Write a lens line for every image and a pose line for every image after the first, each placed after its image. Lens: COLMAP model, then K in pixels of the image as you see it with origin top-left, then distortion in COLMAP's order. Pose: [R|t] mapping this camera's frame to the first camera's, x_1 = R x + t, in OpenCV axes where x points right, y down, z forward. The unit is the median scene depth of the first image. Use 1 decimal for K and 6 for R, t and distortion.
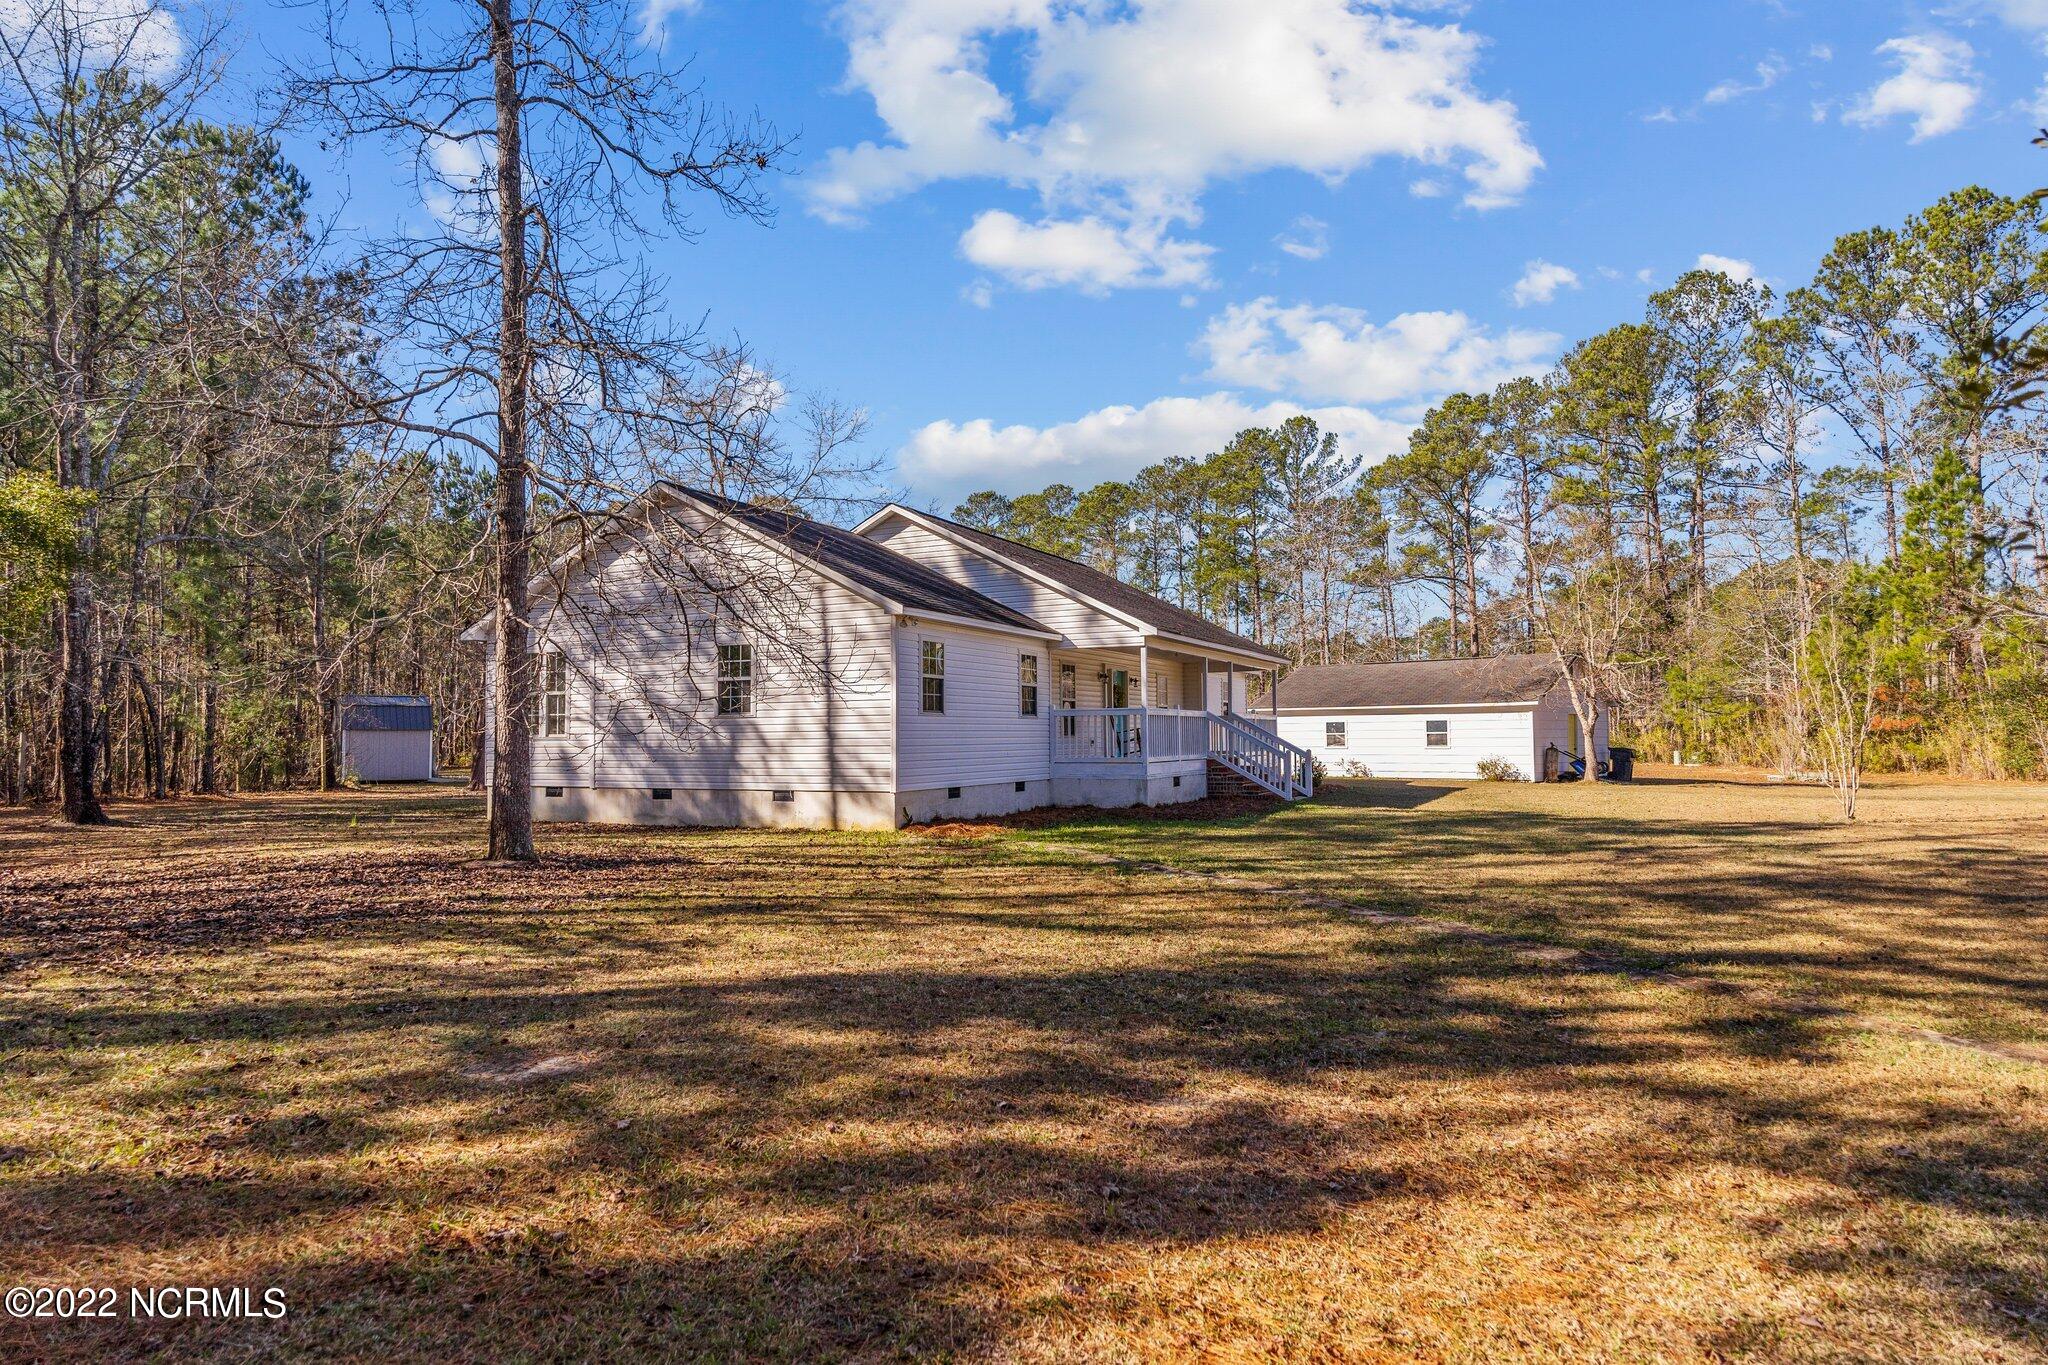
lens RADIAL K [[1251.3, 0, 1027.6], [0, 1251.3, 728.2], [0, 0, 1]] dist [-0.002158, 0.001816]
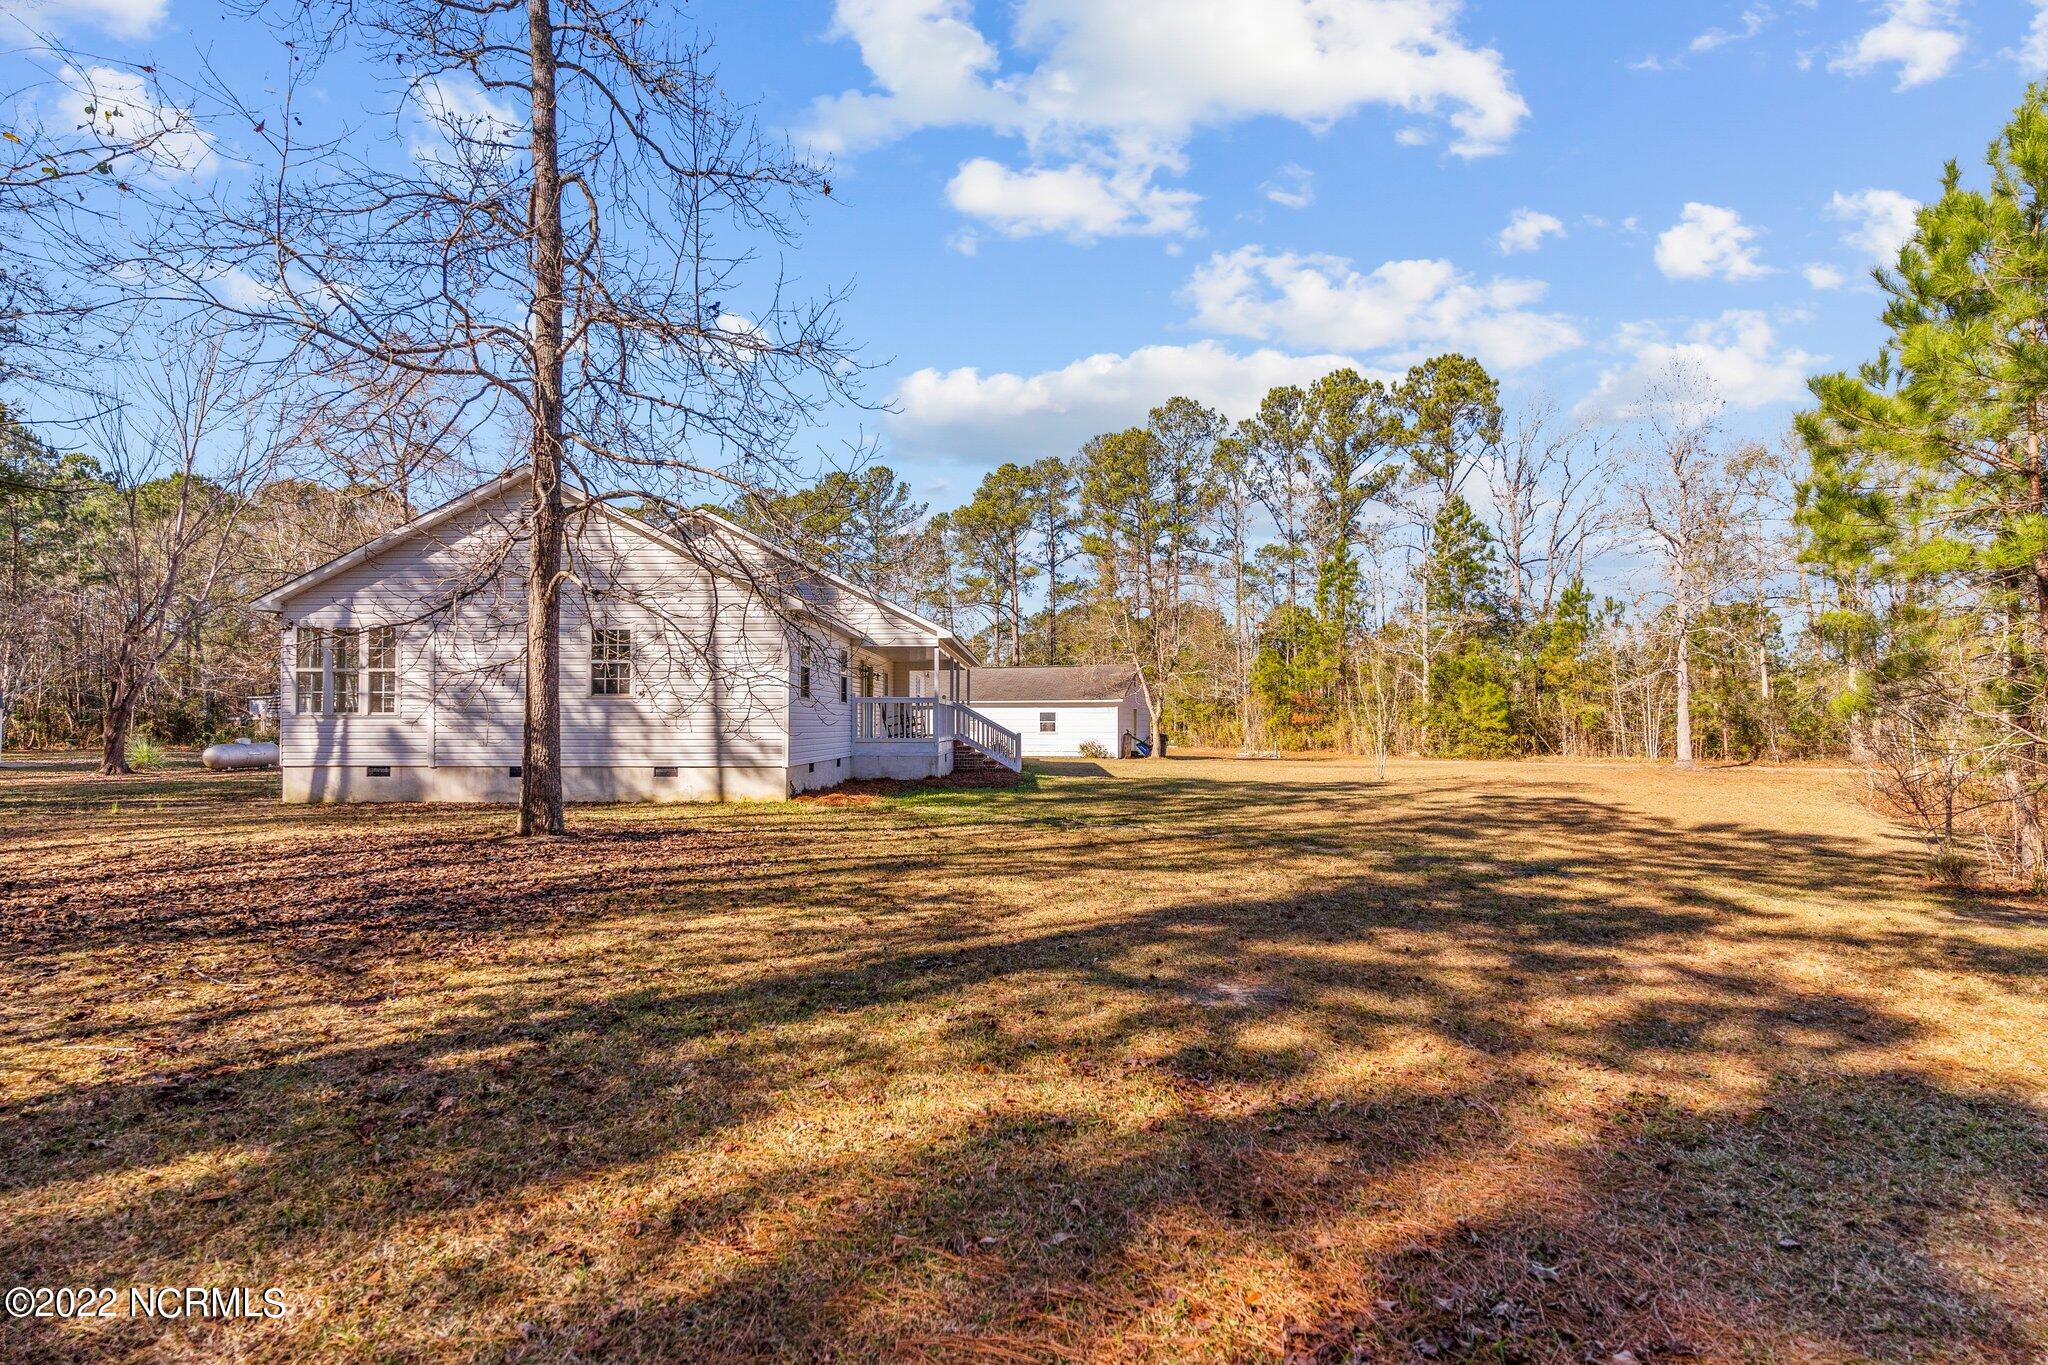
lens RADIAL K [[1014.1, 0, 1040.8], [0, 1014.1, 740.6], [0, 0, 1]] dist [0.001693, 0.000544]
pose [[0.903096, 0.001590, 0.429436, -0.228359], [-0.010582, 0.999772, 0.018552, 0.006295], [-0.429309, -0.021299, 0.902907, 0.059745]]
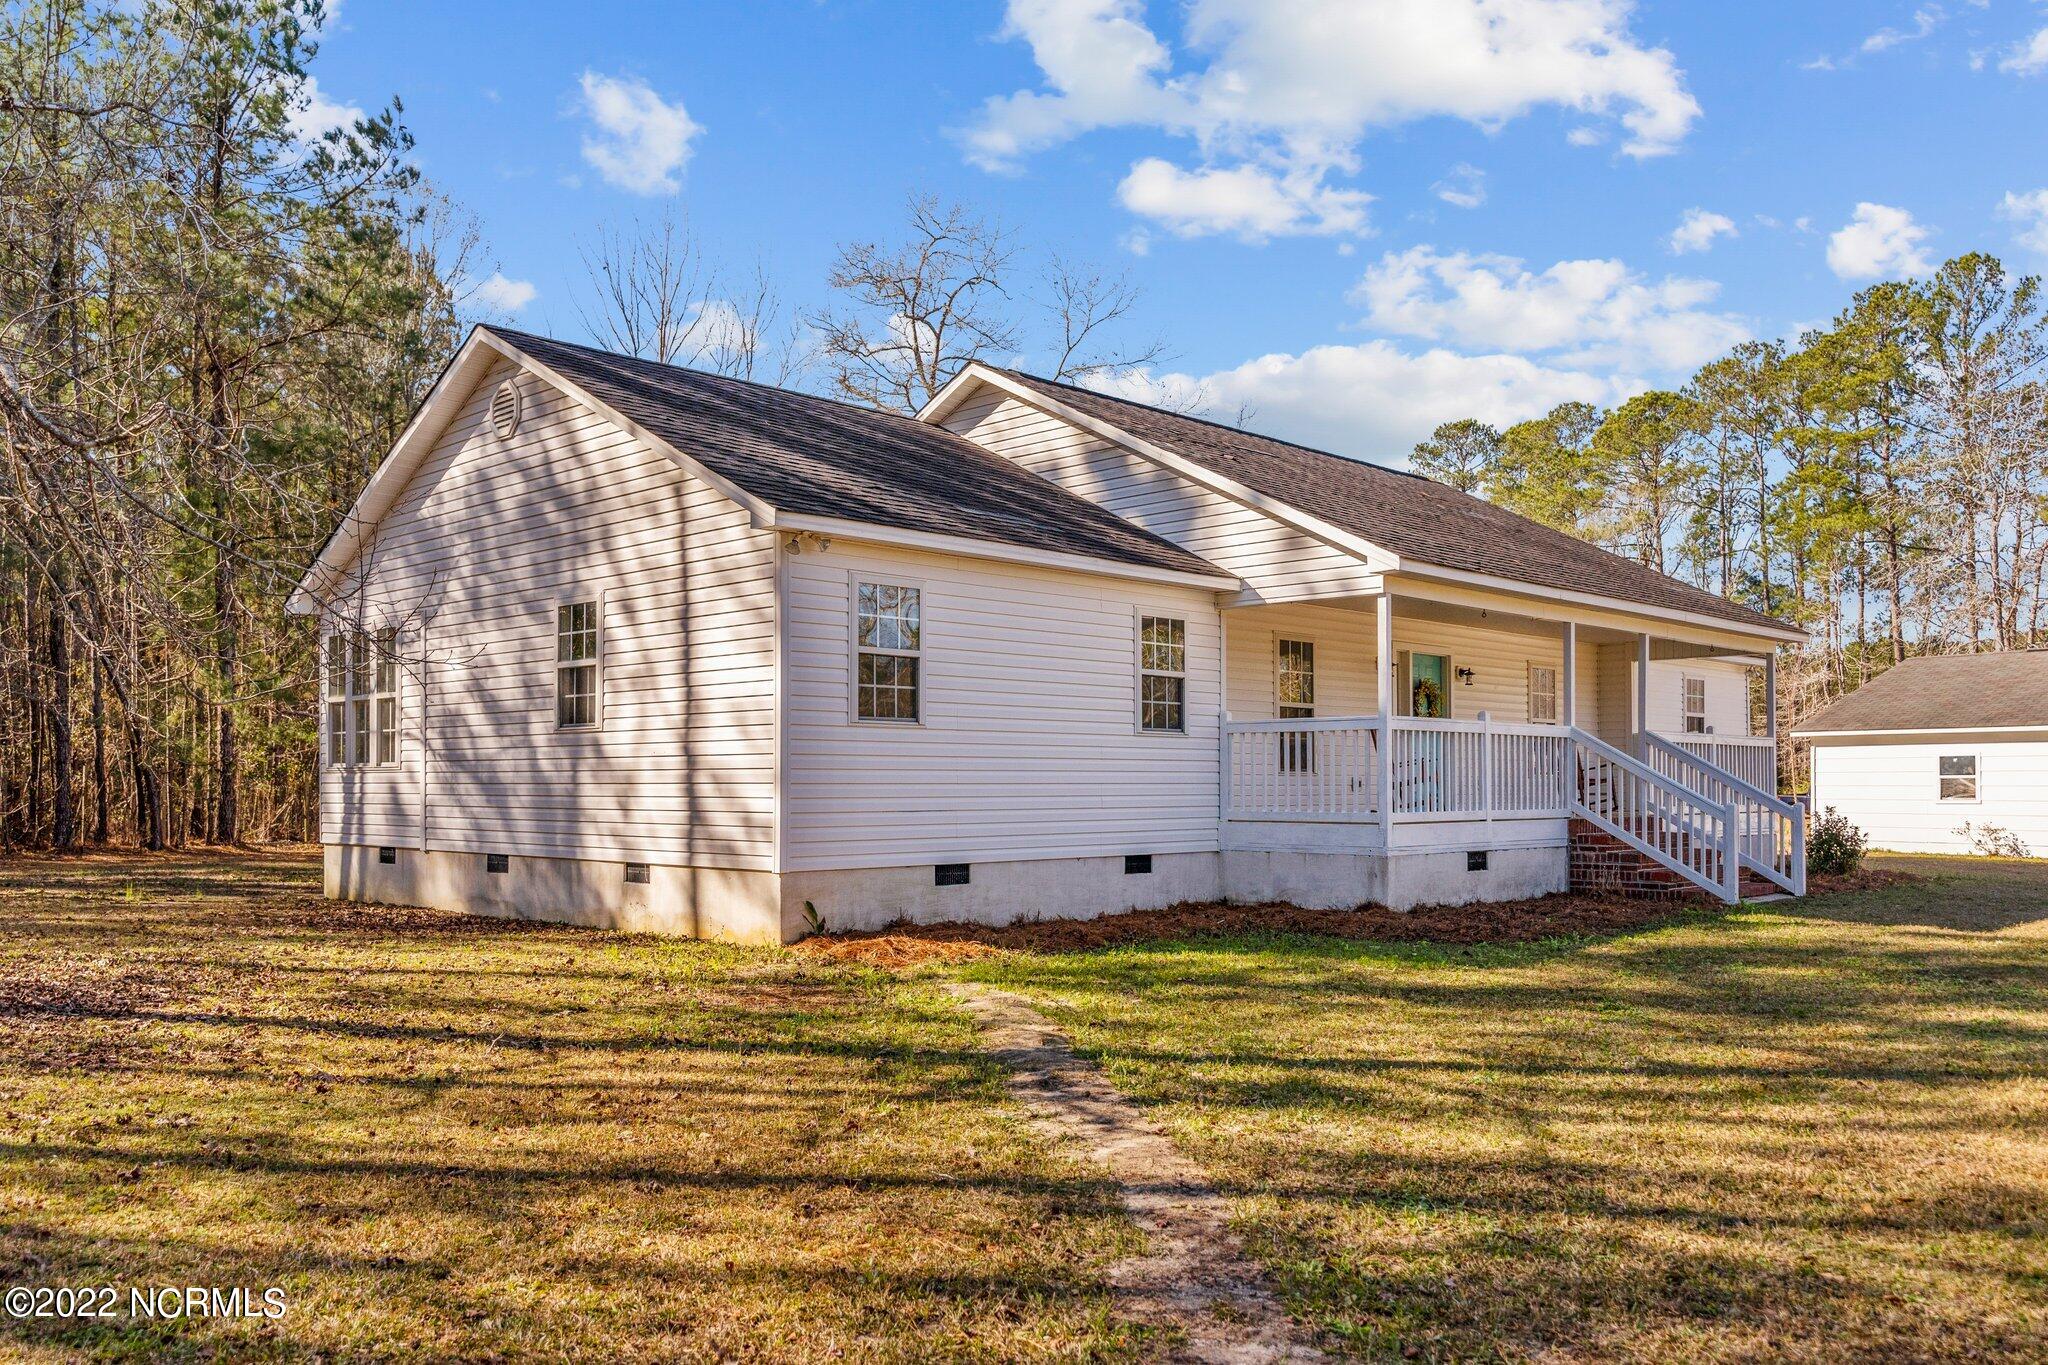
lens RADIAL K [[1658.5, 0, 1025.1], [0, 1658.5, 768.1], [0, 0, 1]] dist [0.002032, 0.009890]
pose [[0.944391, 0.005350, -0.328780, 0.169782], [-0.005851, 0.999983, -0.000535, 0.006147], [0.328771, 0.002429, 0.944406, 0.300708]]
